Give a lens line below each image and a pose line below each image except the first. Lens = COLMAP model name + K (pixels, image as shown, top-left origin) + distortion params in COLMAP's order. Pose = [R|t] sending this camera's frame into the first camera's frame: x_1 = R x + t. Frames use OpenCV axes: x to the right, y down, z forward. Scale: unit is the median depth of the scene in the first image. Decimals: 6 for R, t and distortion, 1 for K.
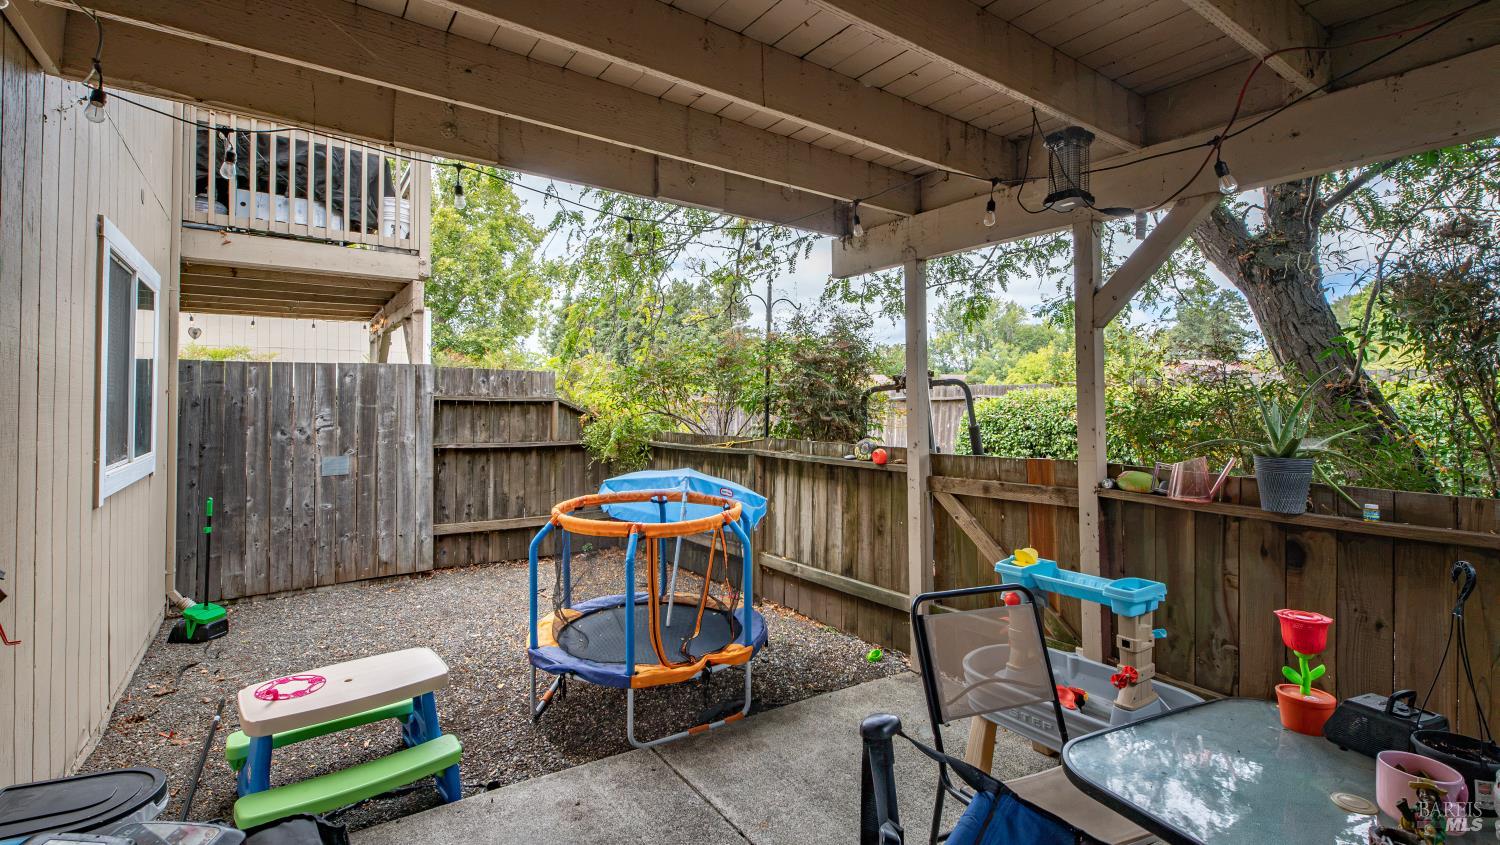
lens RADIAL K [[675.4, 0, 750.8], [0, 675.4, 414.7], [0, 0, 1]] dist [-0.000322, -0.004731]
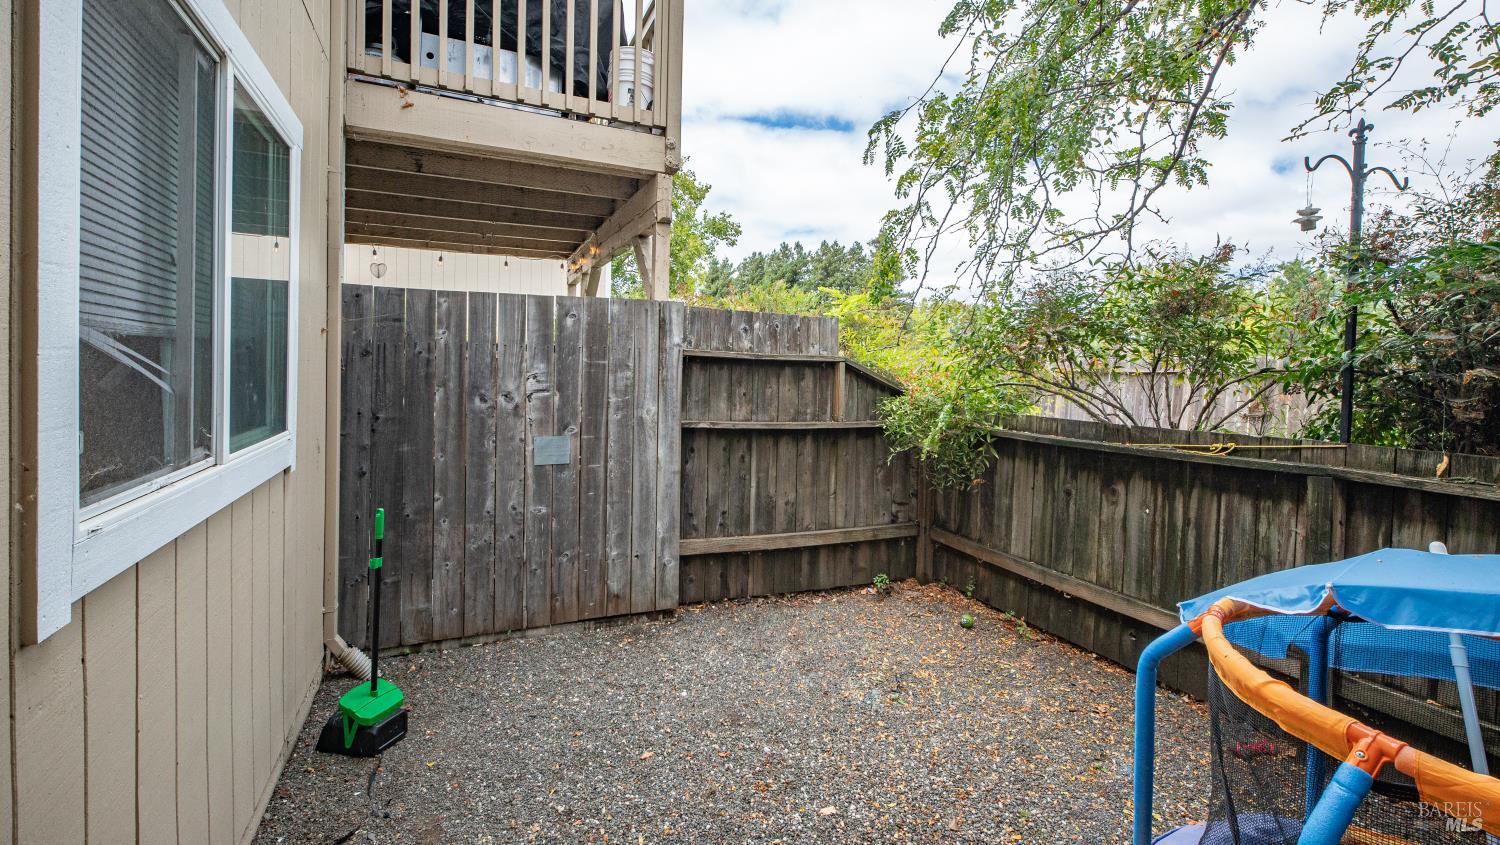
lens RADIAL K [[687.3, 0, 750.0], [0, 687.3, 422.5], [0, 0, 1]] dist [-0.000684, -0.000816]
pose [[0.977500, 0.042249, -0.206663, -0.279333], [-0.029986, 0.997619, 0.062112, 0.000123], [0.208795, -0.054518, 0.976439, 0.371182]]
